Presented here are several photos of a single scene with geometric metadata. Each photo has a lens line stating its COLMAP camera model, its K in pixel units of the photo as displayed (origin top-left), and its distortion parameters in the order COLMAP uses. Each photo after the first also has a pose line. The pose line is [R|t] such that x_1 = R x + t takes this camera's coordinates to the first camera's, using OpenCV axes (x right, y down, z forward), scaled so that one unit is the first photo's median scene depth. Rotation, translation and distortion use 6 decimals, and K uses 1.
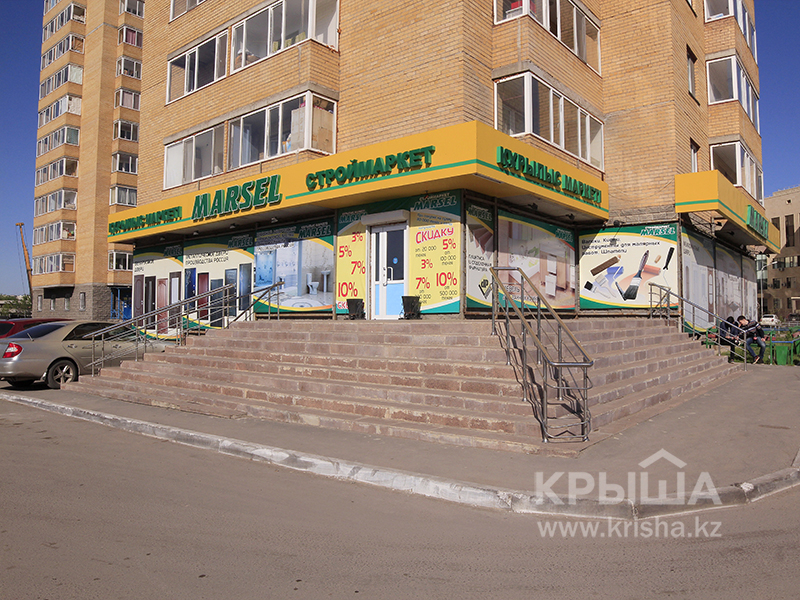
lens RADIAL K [[577.0, 0, 400.0], [0, 577.0, 300.0], [0, 0, 1]] dist [-0.090832, 0.003567]
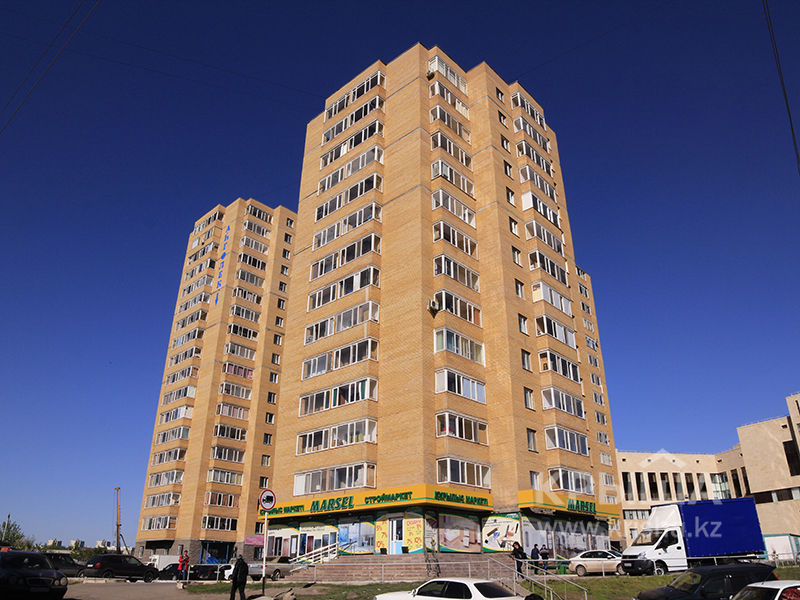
lens RADIAL K [[577.0, 0, 400.0], [0, 577.0, 300.0], [0, 0, 1]] dist [-0.090832, 0.003567]
pose [[0.999714, -0.014441, -0.019055, 0.050593], [0.005244, 0.910020, -0.414532, 0.034639], [0.023327, 0.414314, 0.909835, -1.514613]]
